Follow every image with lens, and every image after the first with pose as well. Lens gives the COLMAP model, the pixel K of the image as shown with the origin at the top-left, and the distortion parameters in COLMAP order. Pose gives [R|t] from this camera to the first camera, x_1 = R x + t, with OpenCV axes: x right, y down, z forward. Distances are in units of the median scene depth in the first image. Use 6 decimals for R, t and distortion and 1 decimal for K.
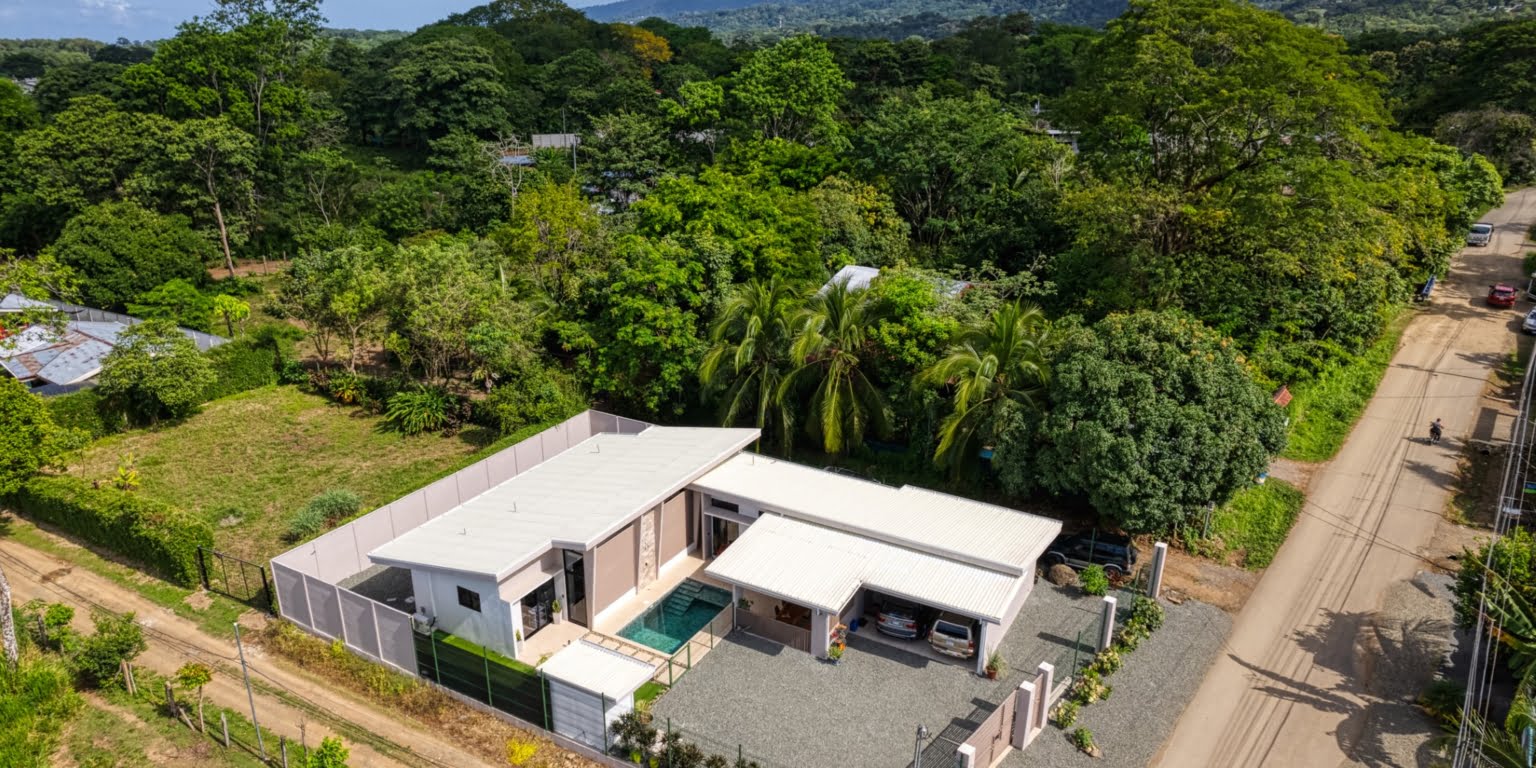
lens RADIAL K [[988.3, 0, 759.8], [0, 988.3, 388.7], [0, 0, 1]] dist [-0.085987, 0.079970]
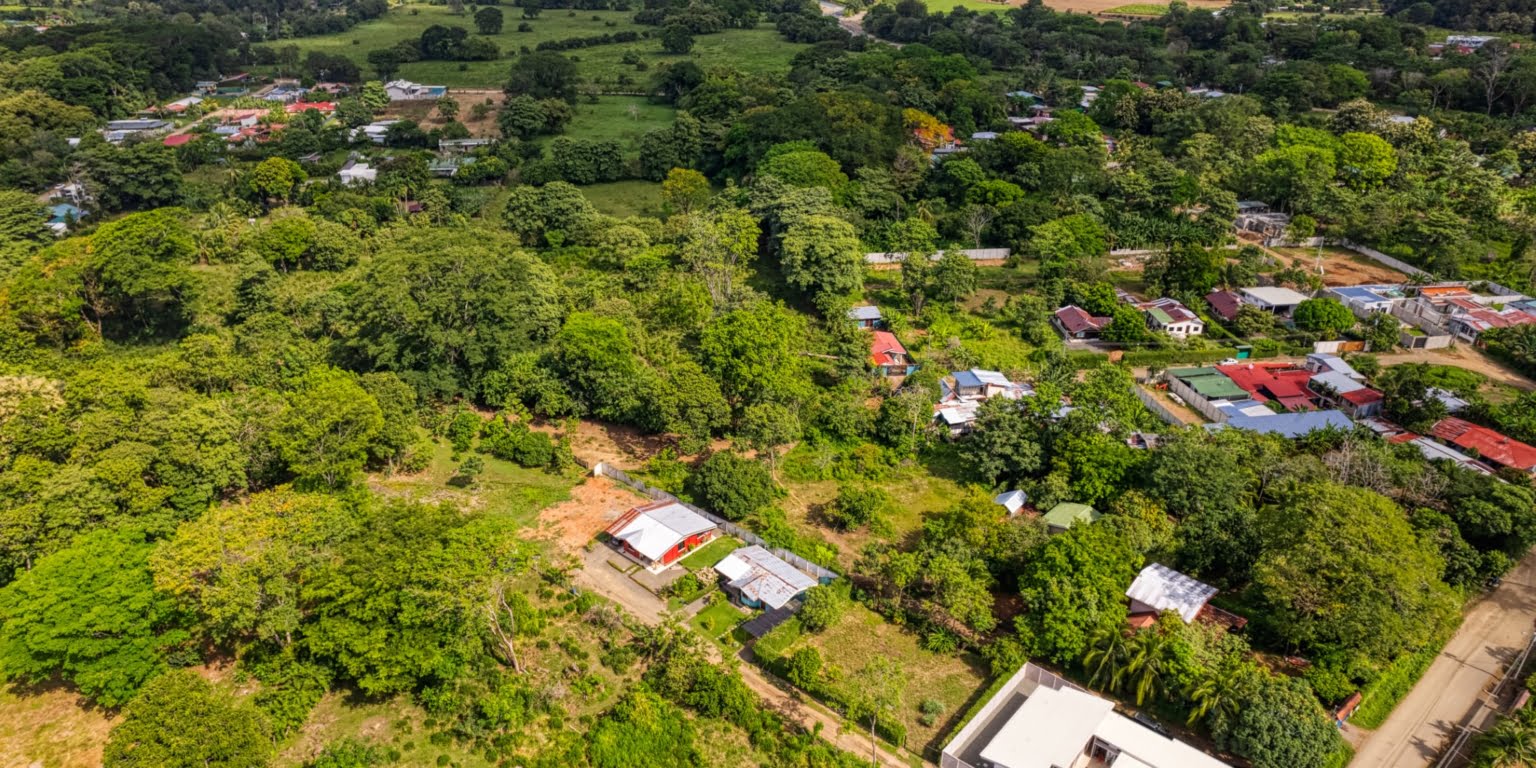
lens RADIAL K [[988.3, 0, 759.8], [0, 988.3, 388.7], [0, 0, 1]] dist [-0.085987, 0.079970]
pose [[0.981820, 0.090946, -0.166606, -0.603829], [-0.071766, 0.990448, 0.117741, -1.079907], [0.175722, -0.103644, 0.978969, -1.638291]]
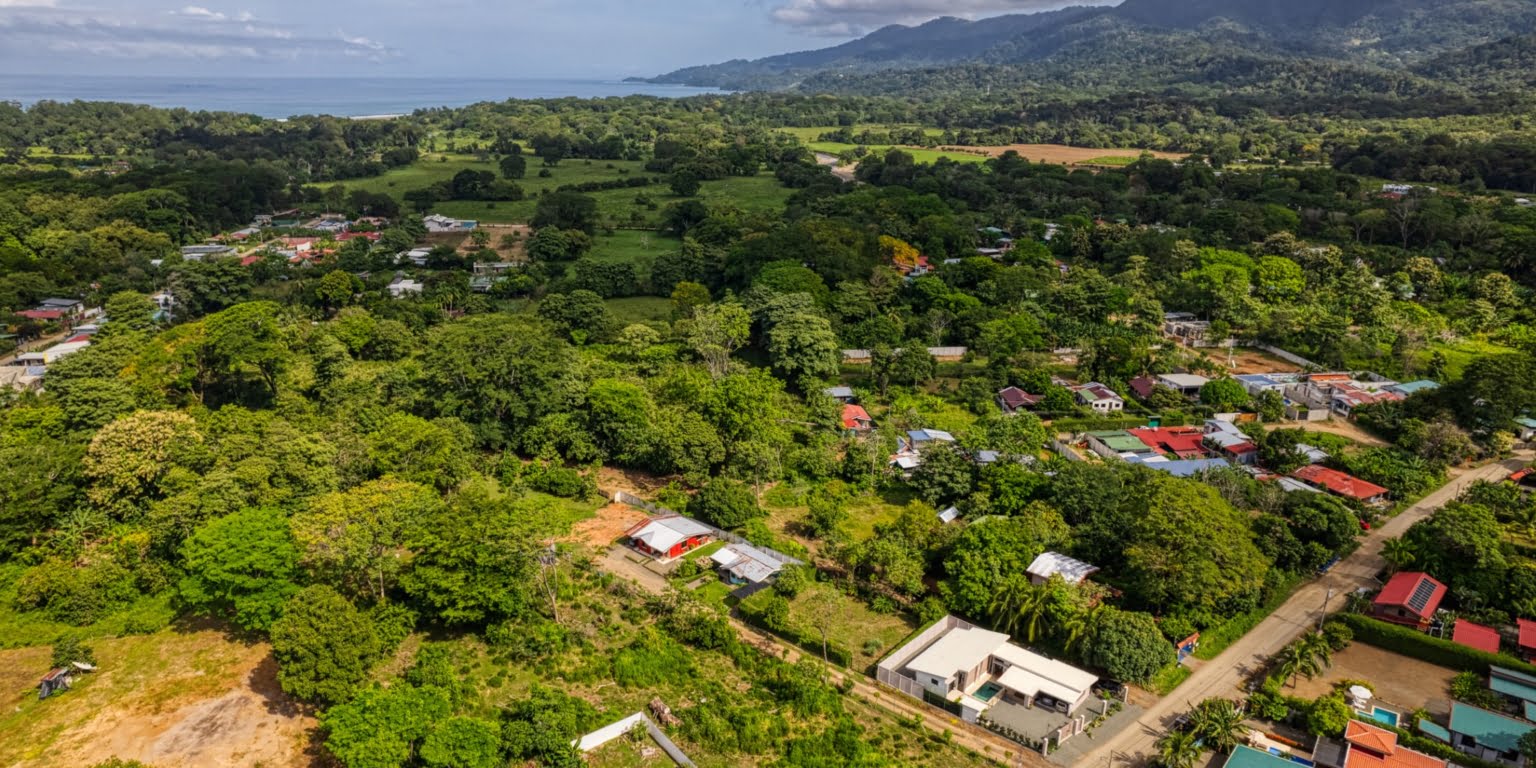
lens RADIAL K [[988.3, 0, 759.8], [0, 988.3, 388.7], [0, 0, 1]] dist [-0.085987, 0.079970]
pose [[0.981011, 0.071154, -0.180431, -0.320714], [-0.077301, 0.996635, -0.027261, -0.698983], [0.177884, 0.040691, 0.983210, -2.664182]]
